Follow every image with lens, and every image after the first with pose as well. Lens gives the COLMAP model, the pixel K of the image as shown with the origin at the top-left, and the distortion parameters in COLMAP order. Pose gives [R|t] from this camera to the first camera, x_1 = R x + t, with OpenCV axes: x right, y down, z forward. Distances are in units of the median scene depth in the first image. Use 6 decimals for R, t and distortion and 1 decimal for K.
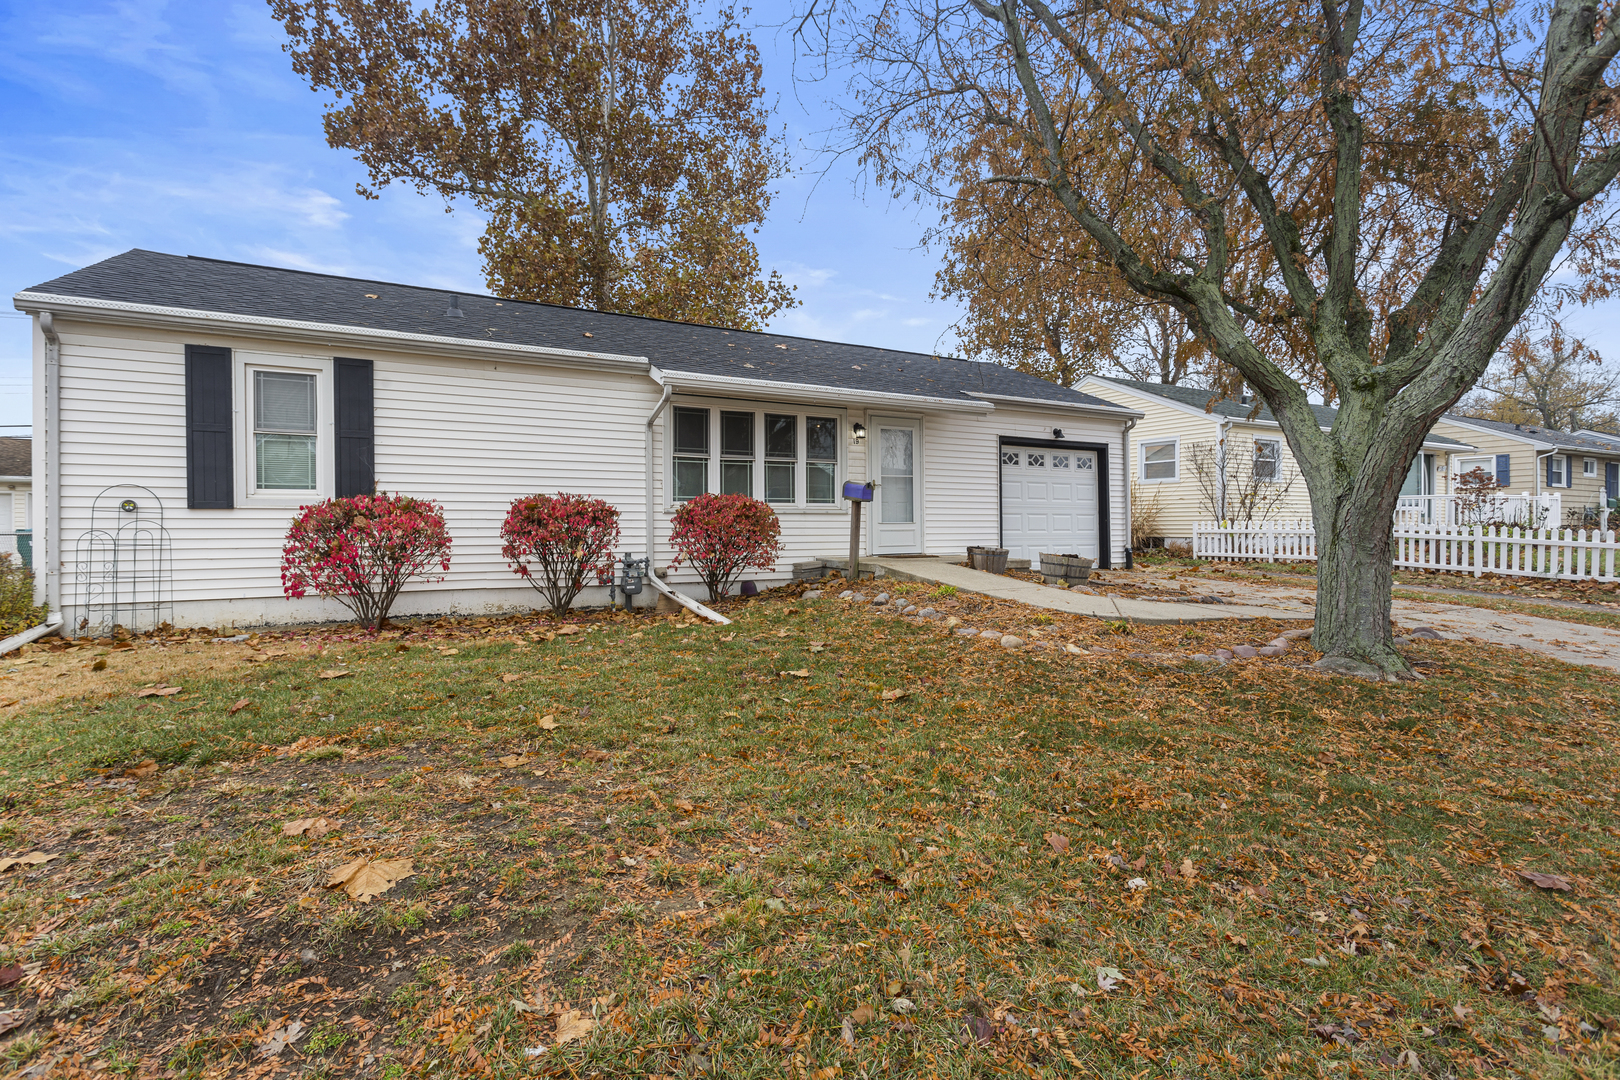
lens RADIAL K [[783.3, 0, 817.4], [0, 783.3, 517.7], [0, 0, 1]] dist [-0.000235, 0.000314]
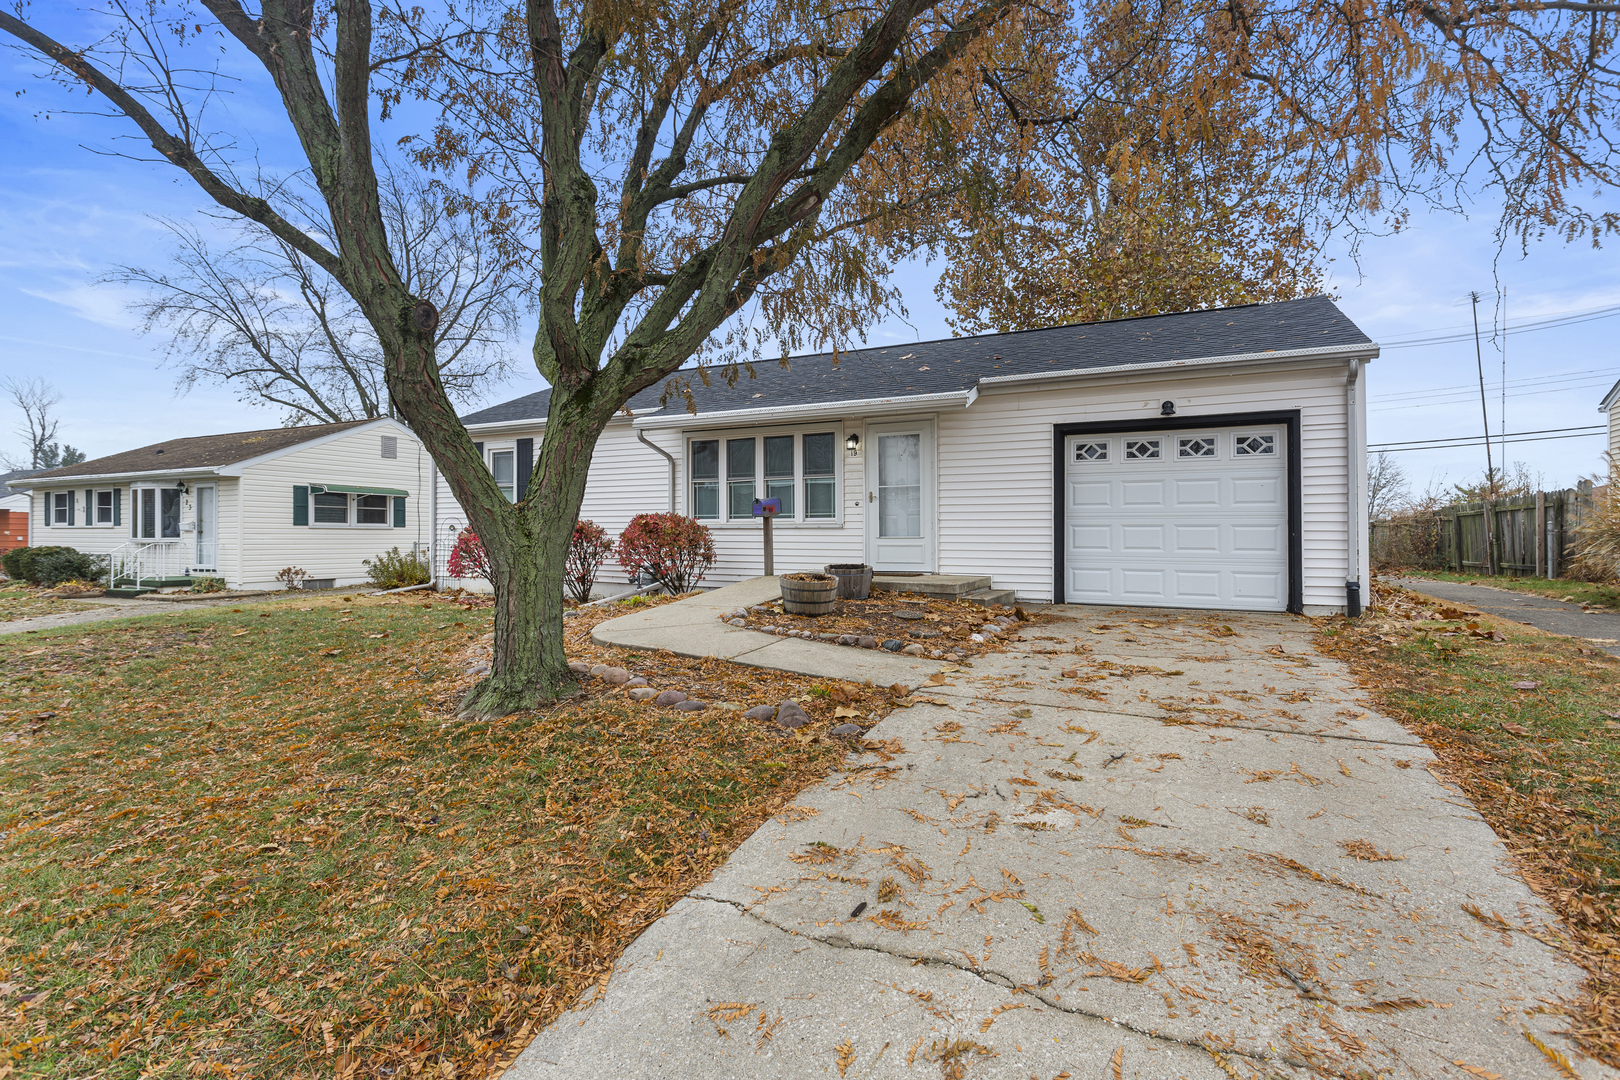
lens RADIAL K [[783.3, 0, 817.4], [0, 783.3, 517.7], [0, 0, 1]] dist [-0.000235, 0.000314]
pose [[0.548989, -0.016627, -0.835664, 0.732992], [0.003608, 0.999840, -0.017524, -0.000831], [0.835822, 0.006606, 0.548961, 0.382973]]
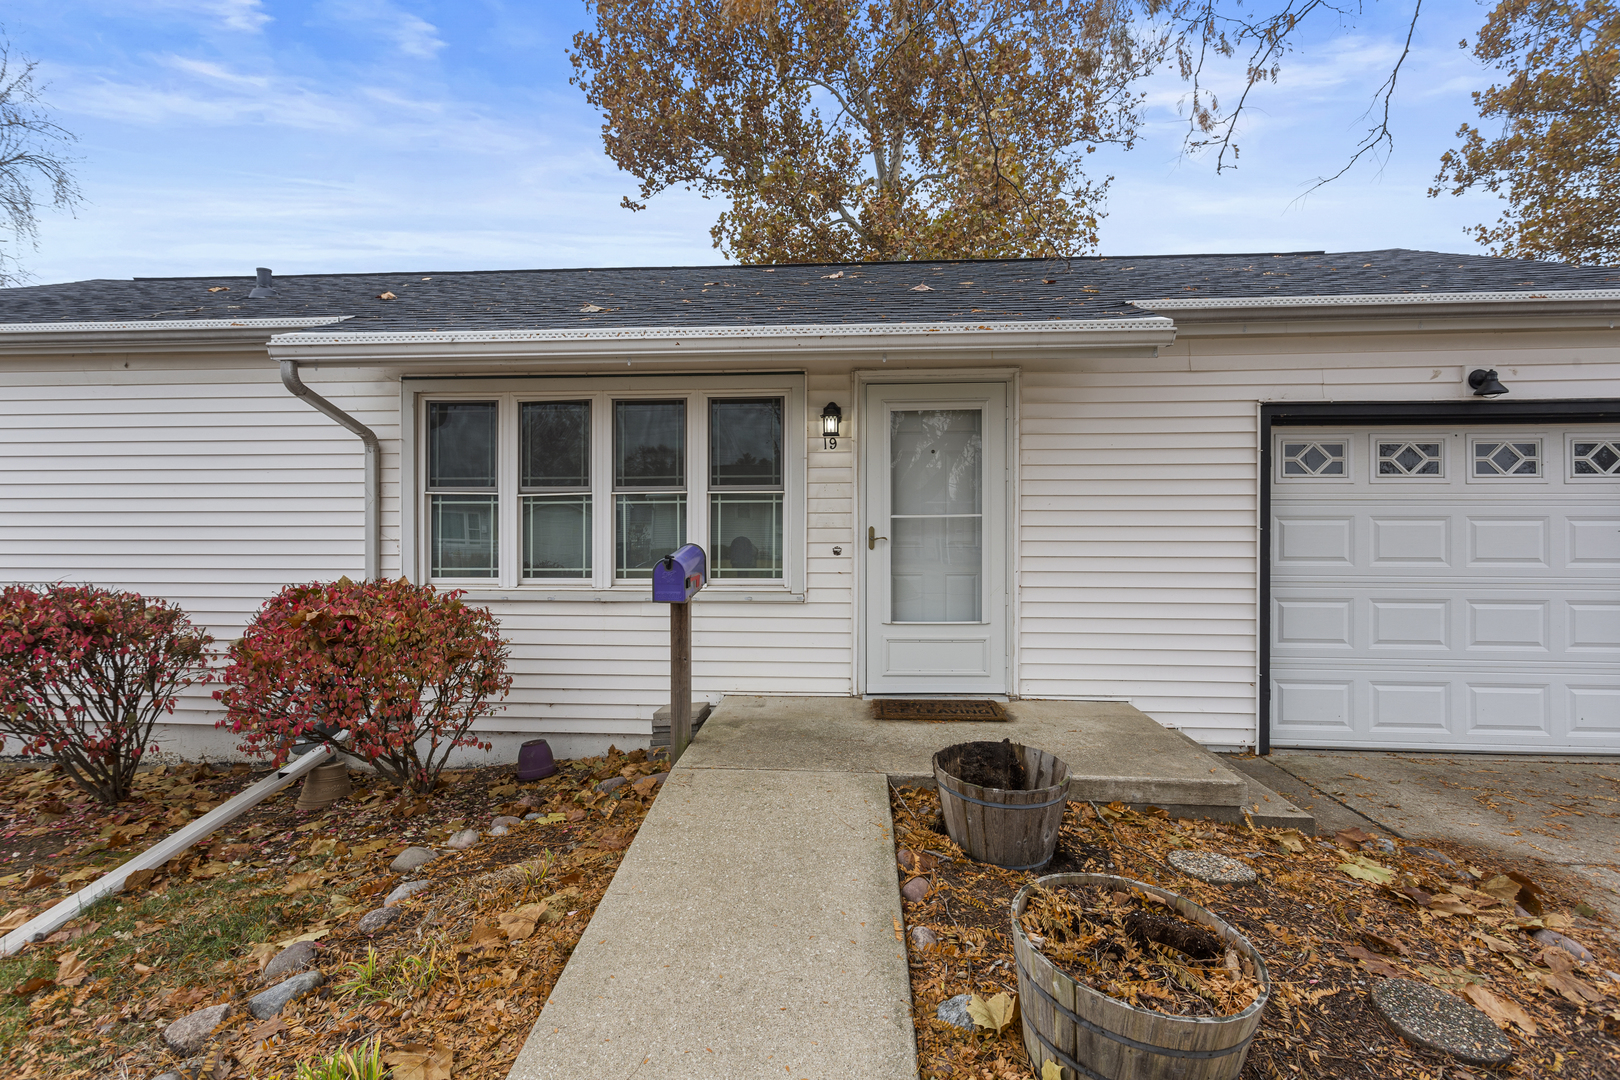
lens RADIAL K [[783.3, 0, 817.4], [0, 783.3, 517.7], [0, 0, 1]] dist [-0.000235, 0.000314]
pose [[0.831055, -0.002285, -0.556186, 0.261590], [0.004101, 0.999990, 0.002019, -0.048532], [0.556175, -0.003959, 0.831056, 0.545714]]
